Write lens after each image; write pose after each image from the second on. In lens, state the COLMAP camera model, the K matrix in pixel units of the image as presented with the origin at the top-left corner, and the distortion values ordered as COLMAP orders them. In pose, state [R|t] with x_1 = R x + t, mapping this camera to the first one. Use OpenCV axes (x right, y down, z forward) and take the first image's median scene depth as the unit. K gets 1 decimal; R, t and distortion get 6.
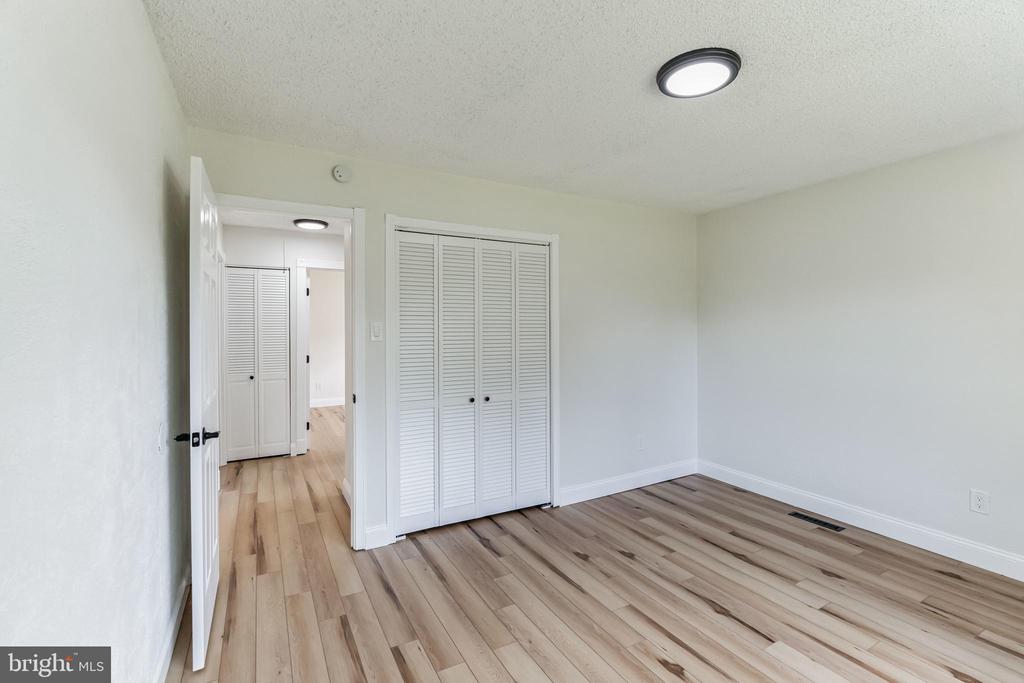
lens RADIAL K [[449.4, 0, 505.9], [0, 449.4, 336.3], [0, 0, 1]] dist [-0.000357, -0.001383]
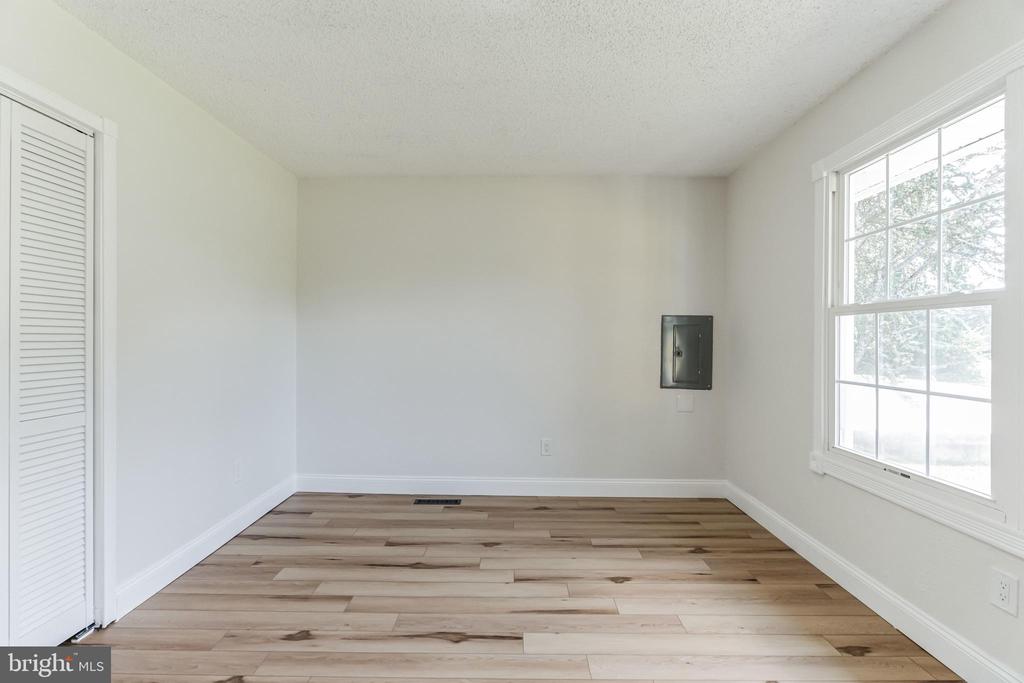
lens RADIAL K [[449.4, 0, 514.8], [0, 449.4, 343.8], [0, 0, 1]] dist [-0.000357, -0.001383]
pose [[0.491433, -0.004154, 0.870905, -0.138294], [0.002963, 0.999991, 0.003098, 0.046240], [-0.870910, 0.001058, 0.491441, 0.359776]]
